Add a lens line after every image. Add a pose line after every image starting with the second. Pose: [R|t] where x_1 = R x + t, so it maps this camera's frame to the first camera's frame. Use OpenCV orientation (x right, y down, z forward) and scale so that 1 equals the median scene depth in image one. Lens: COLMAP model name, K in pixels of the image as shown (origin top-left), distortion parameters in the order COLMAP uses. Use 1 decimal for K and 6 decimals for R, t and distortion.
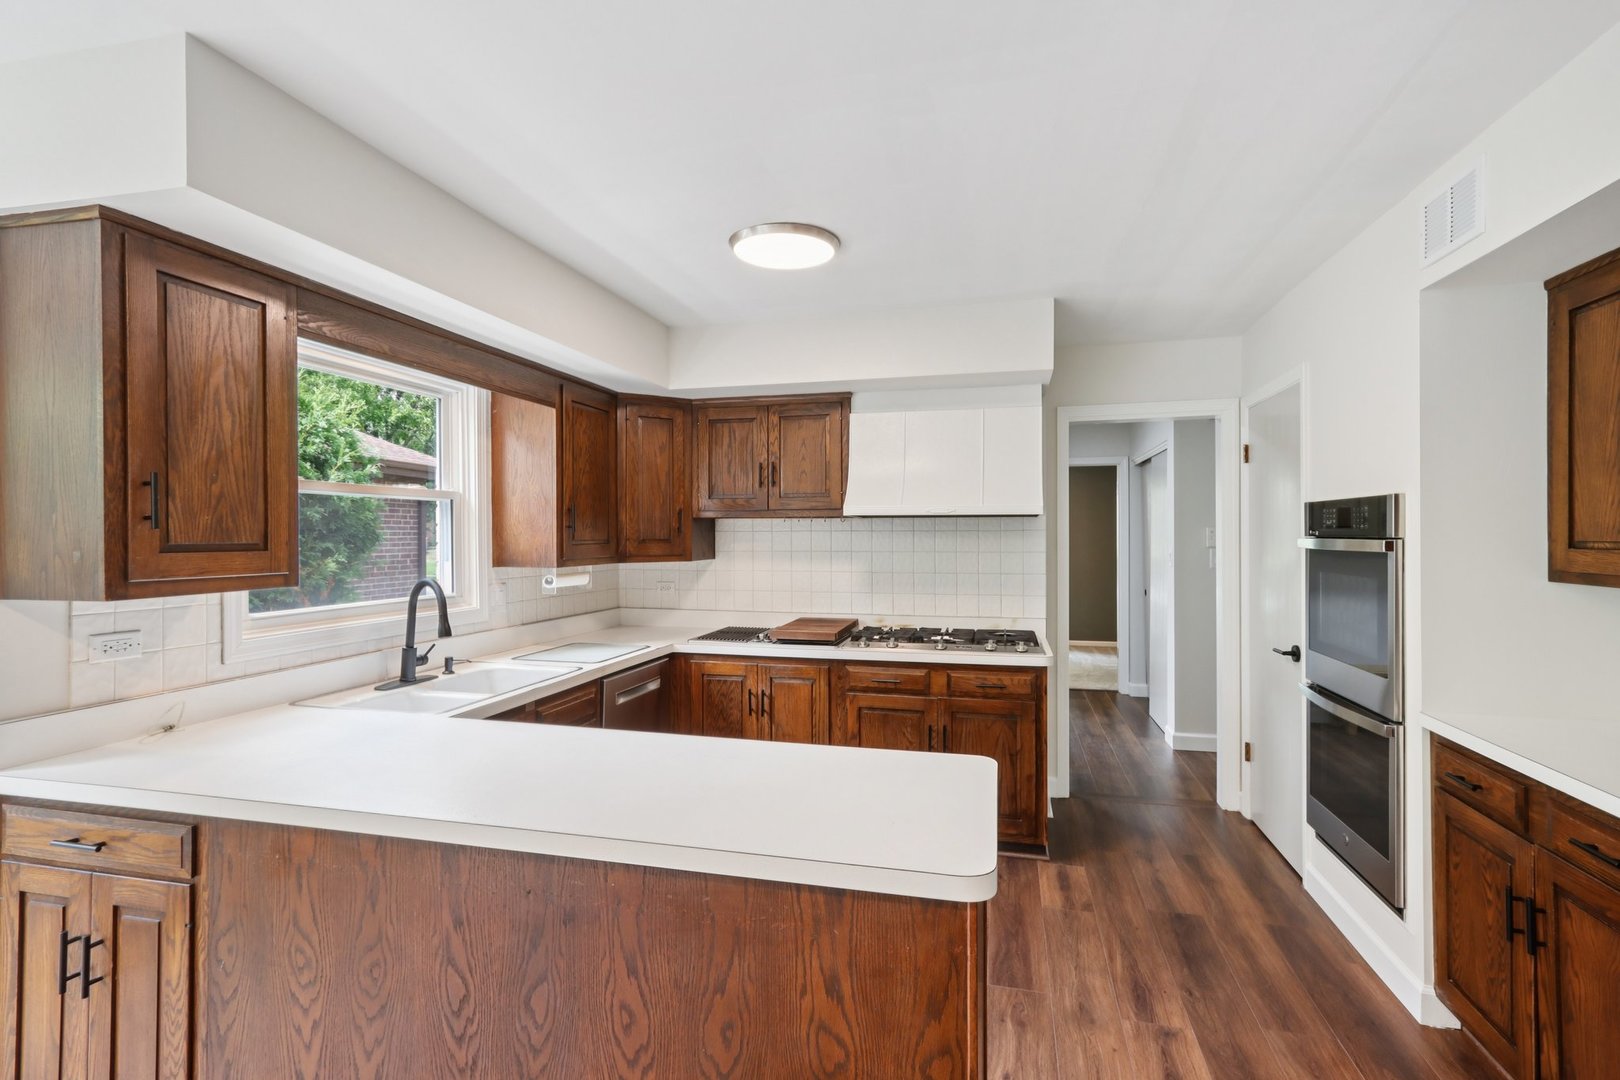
lens RADIAL K [[757.5, 0, 810.0], [0, 757.5, 540.0], [0, 0, 1]] dist [-0.002431, 0.008714]
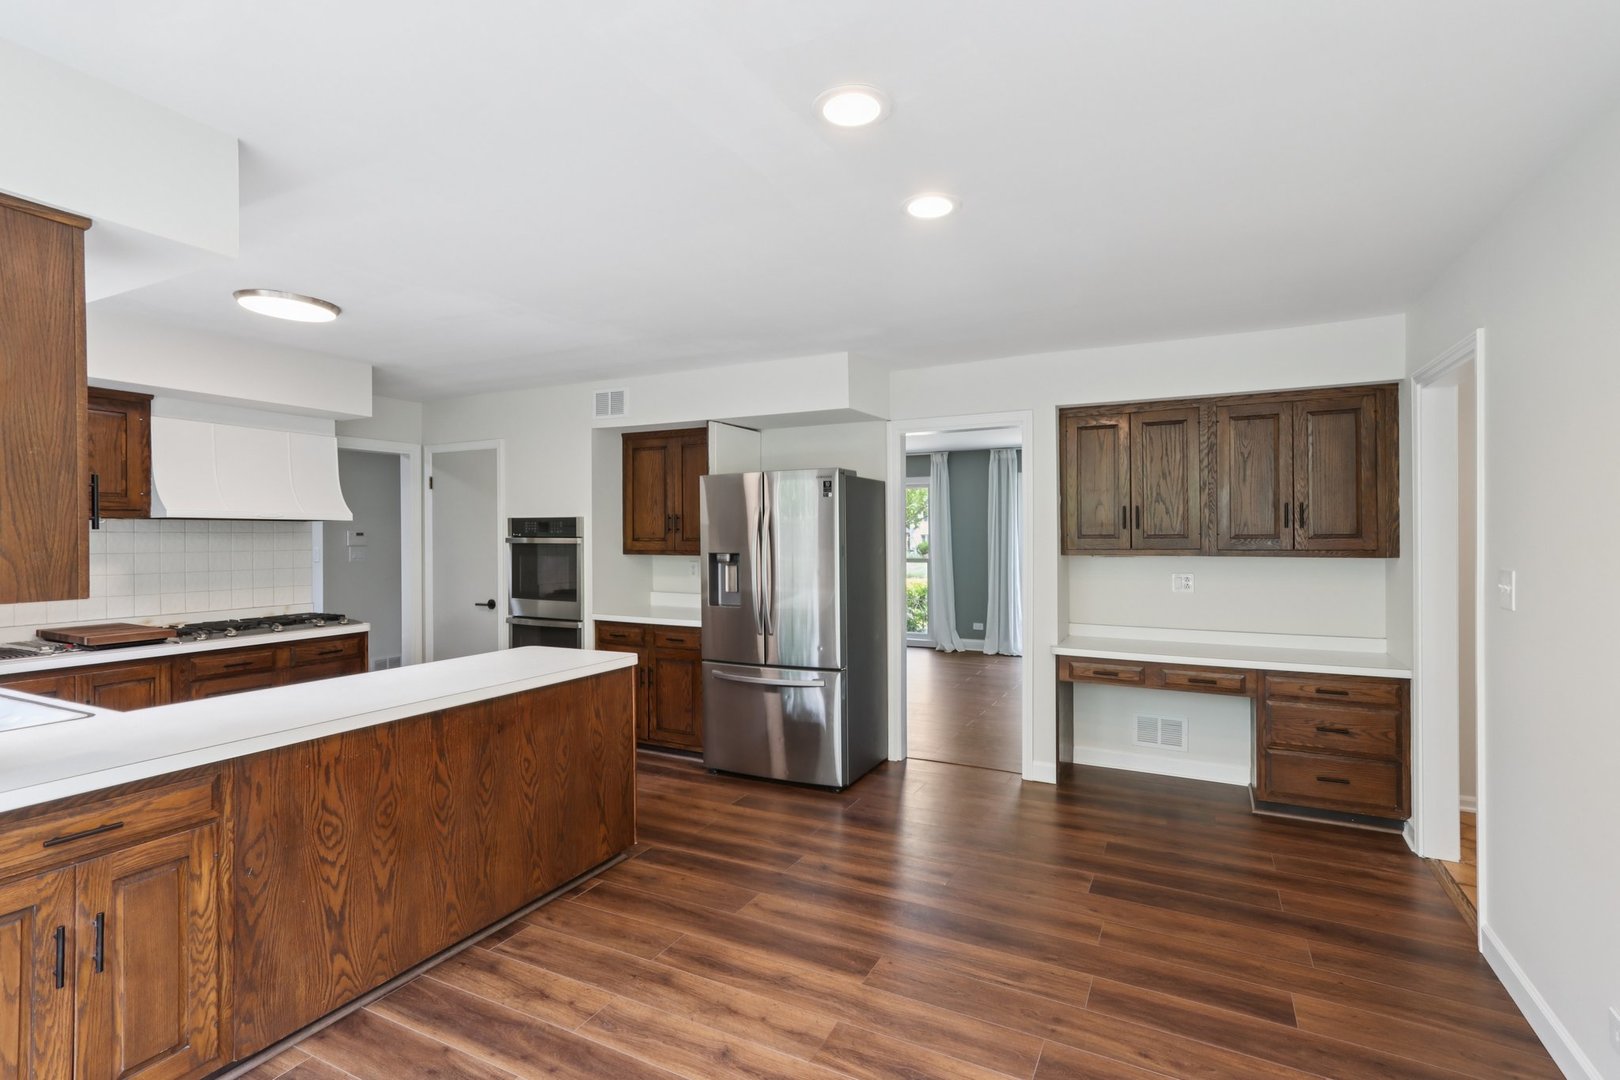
lens RADIAL K [[757.5, 0, 810.0], [0, 757.5, 540.0], [0, 0, 1]] dist [-0.002431, 0.008714]
pose [[0.222827, -0.005904, 0.974840, -1.335885], [0.008863, 0.999953, 0.004030, 0.003826], [-0.974818, 0.007742, 0.222868, -0.151484]]
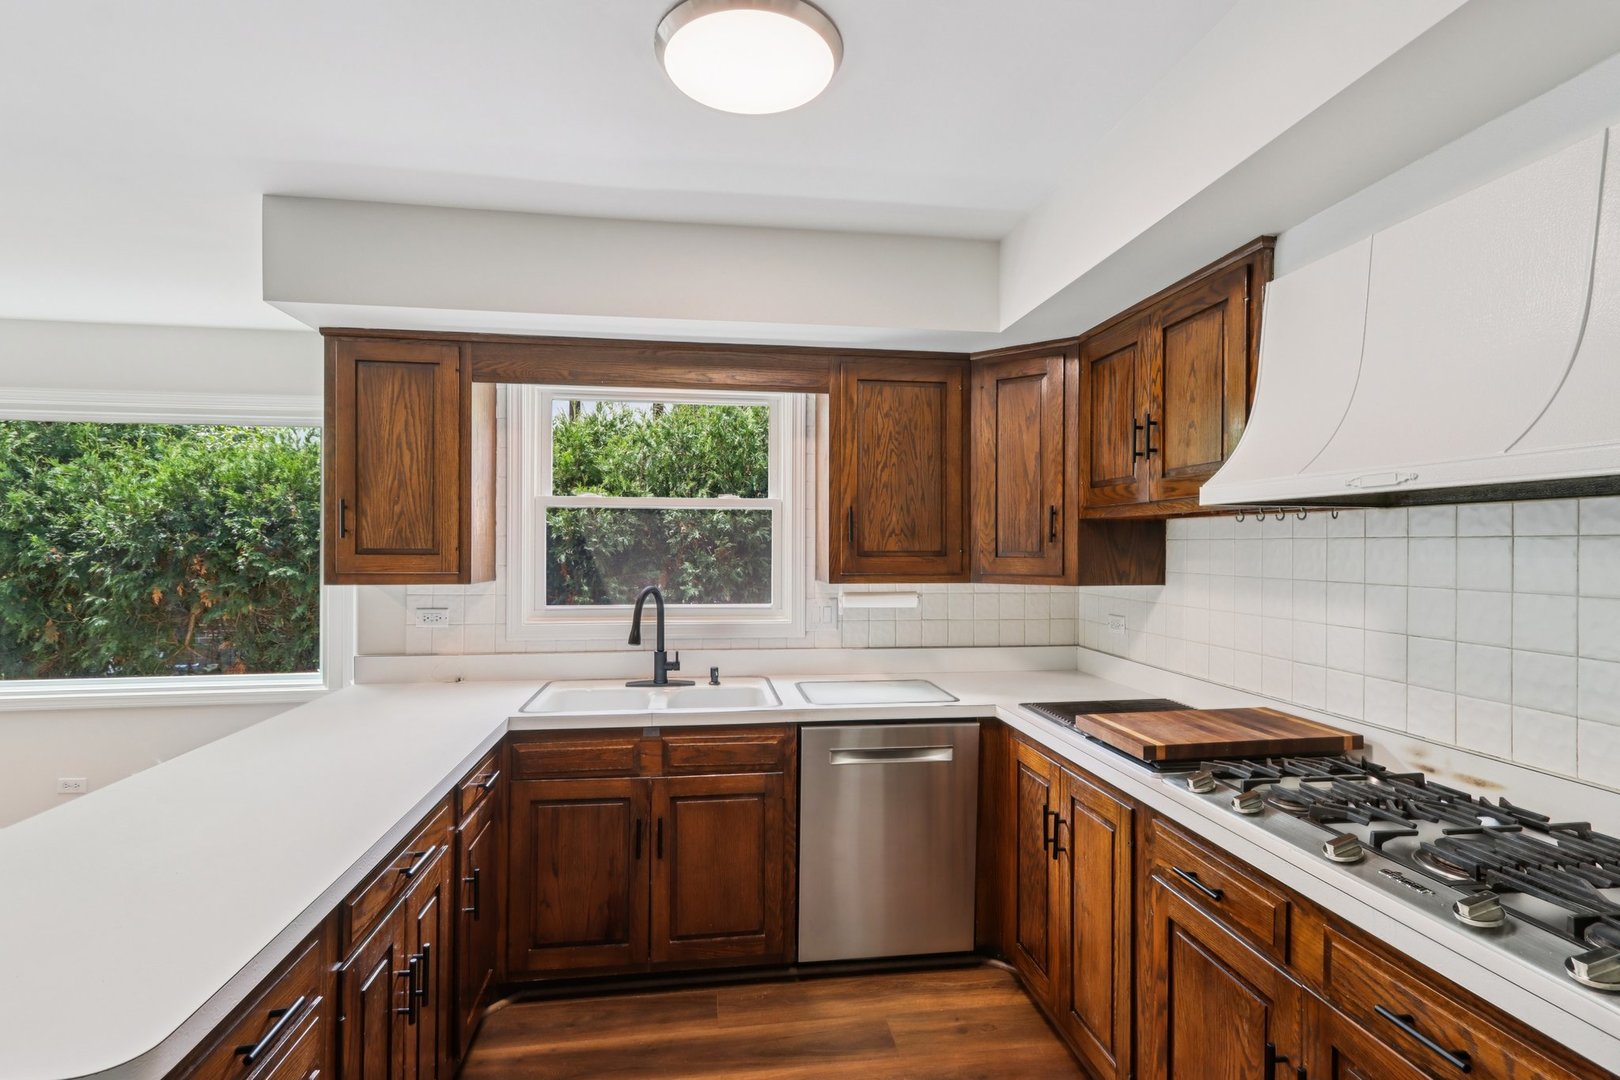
lens RADIAL K [[757.5, 0, 810.0], [0, 757.5, 540.0], [0, 0, 1]] dist [-0.002431, 0.008714]
pose [[0.390698, -0.004601, -0.920507, 0.673466], [-0.009904, 0.999909, -0.009202, -0.004851], [0.920466, 0.012711, 0.390617, 1.021671]]
